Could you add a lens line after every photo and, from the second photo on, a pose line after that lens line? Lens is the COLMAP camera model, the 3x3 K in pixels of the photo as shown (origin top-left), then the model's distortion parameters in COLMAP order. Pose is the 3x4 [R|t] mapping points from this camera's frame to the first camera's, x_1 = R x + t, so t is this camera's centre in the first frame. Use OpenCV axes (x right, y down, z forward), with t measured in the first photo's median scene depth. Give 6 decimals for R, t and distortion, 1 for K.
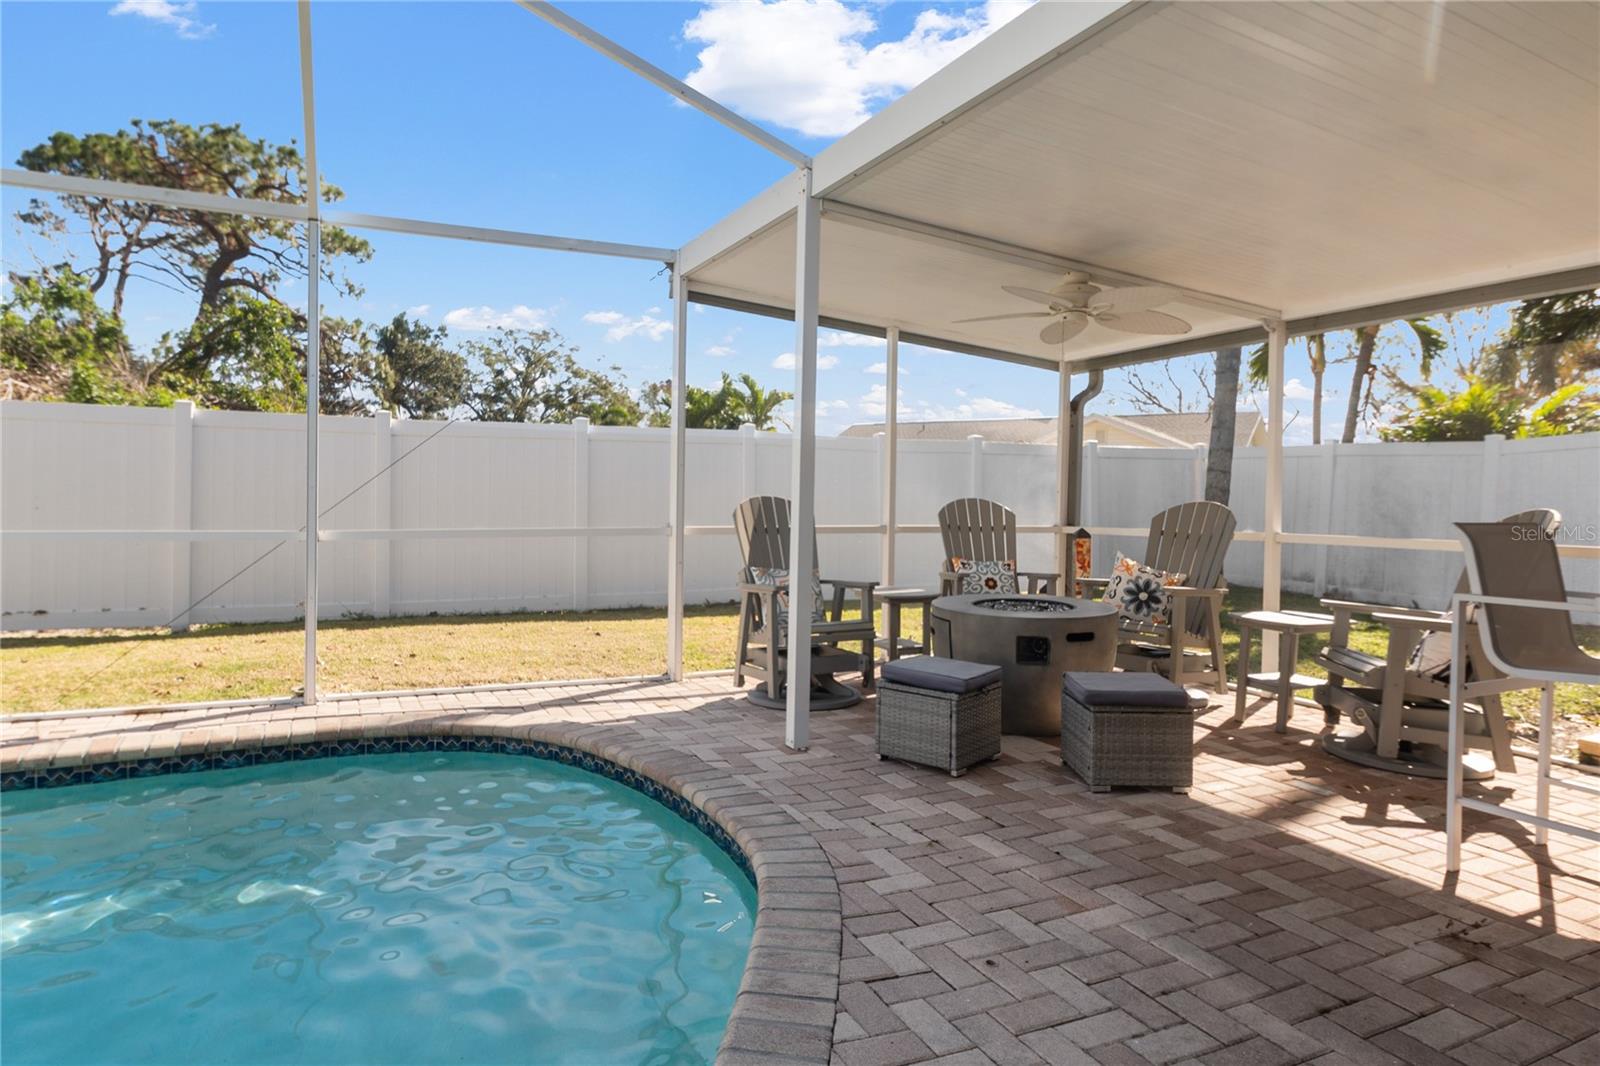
lens RADIAL K [[885.3, 0, 800.0], [0, 885.3, 533.0], [0, 0, 1]] dist [0.002156, 0.000345]
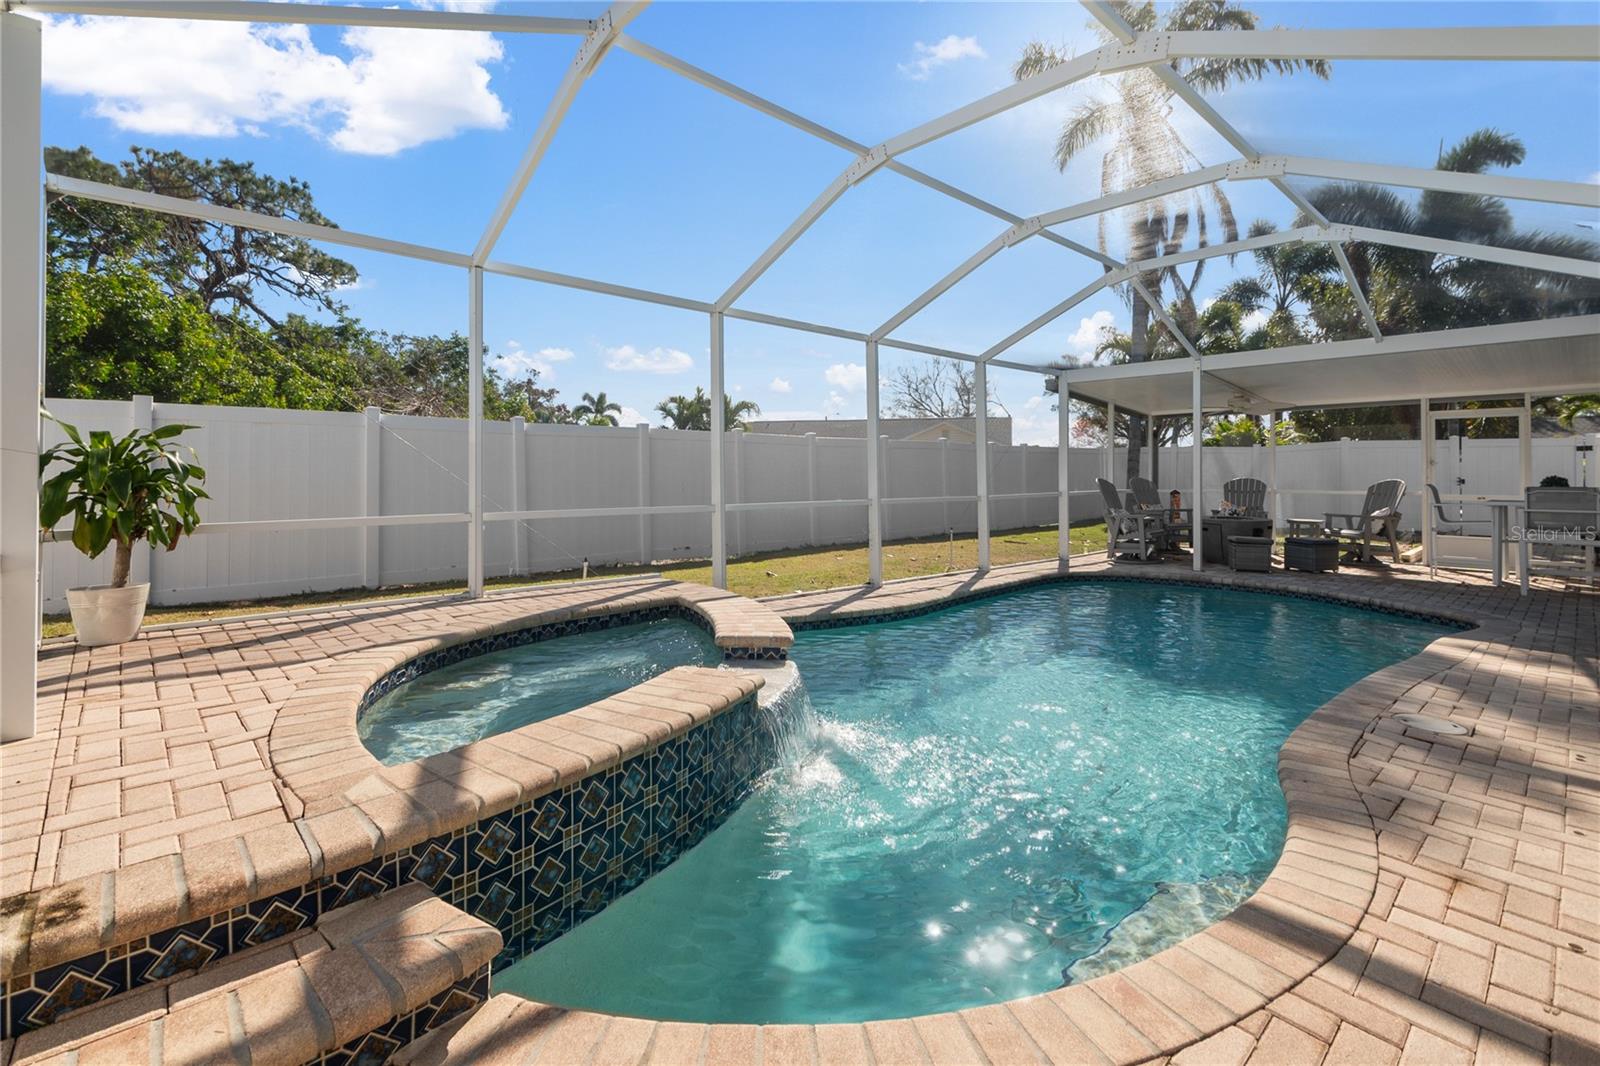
lens RADIAL K [[706.3, 0, 800.0], [0, 706.3, 533.0], [0, 0, 1]] dist [-0.001776, -0.000109]
pose [[0.968969, -0.030124, 0.245340, -1.787517], [0.021007, 0.998991, 0.039692, 0.015984], [-0.246289, -0.033306, 0.968624, -0.858886]]
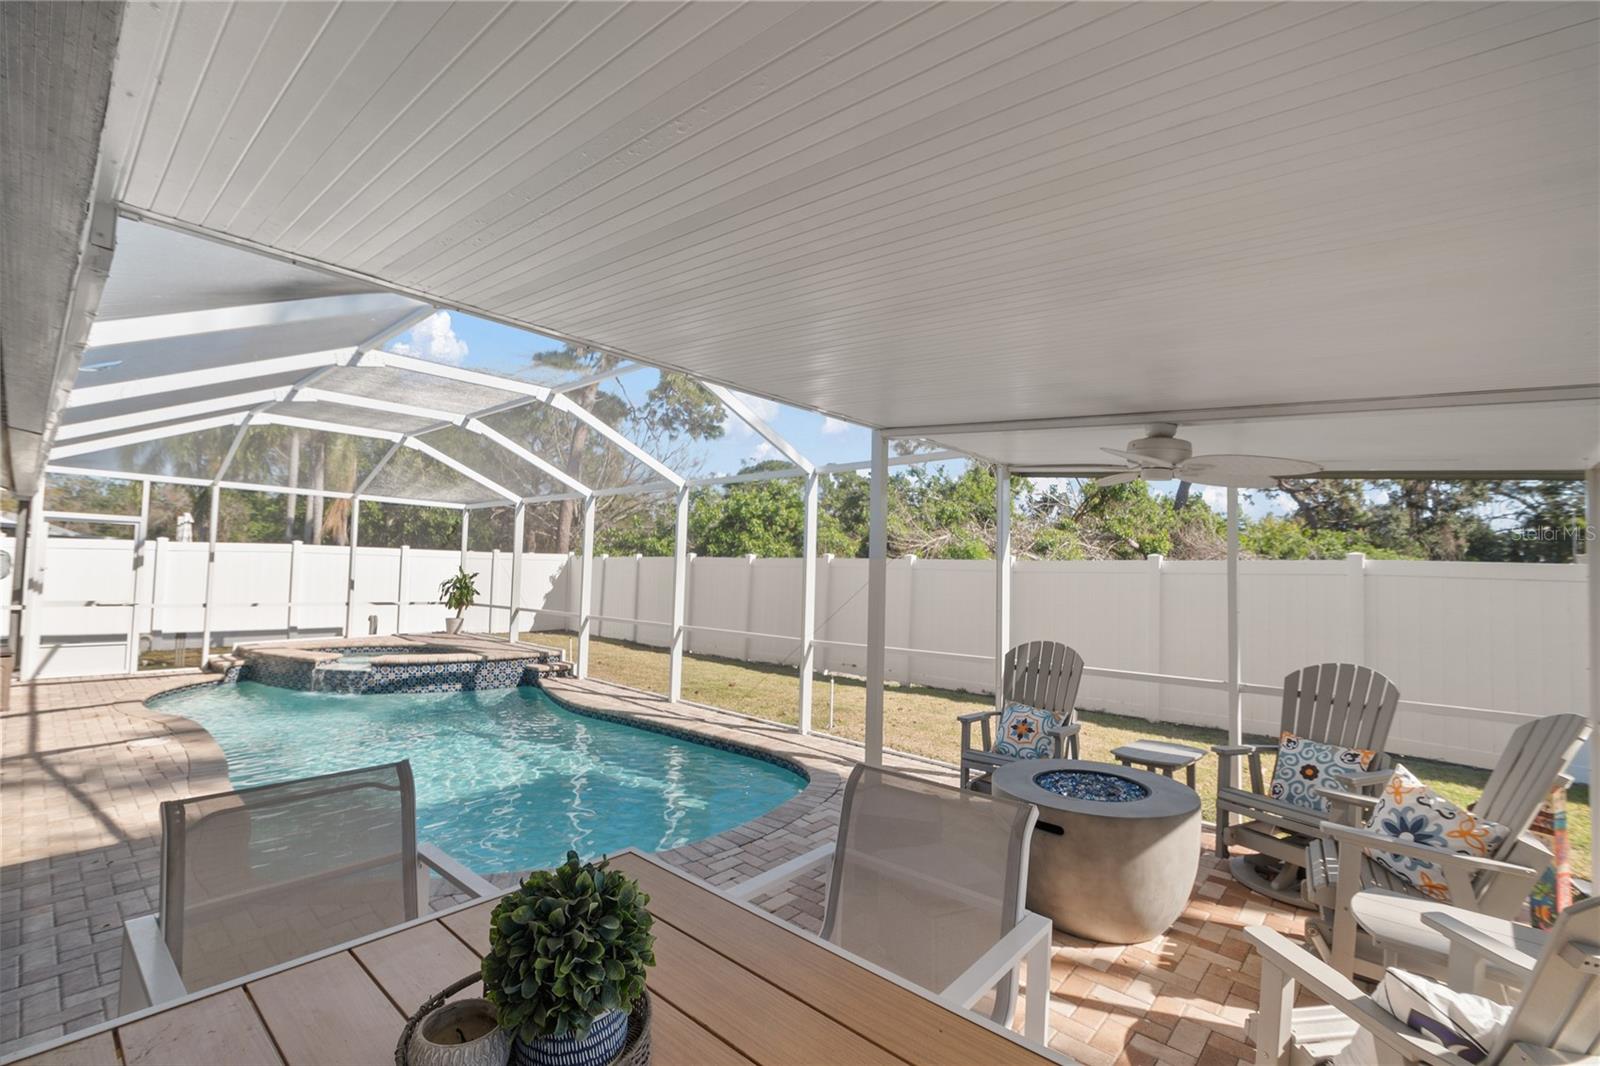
lens RADIAL K [[706.3, 0, 800.0], [0, 706.3, 533.0], [0, 0, 1]] dist [-0.001776, -0.000109]
pose [[0.363396, -0.057720, -0.929845, 0.623055], [-0.044274, 0.995881, -0.079122, -0.085281], [0.930582, 0.069920, 0.359343, 0.291956]]
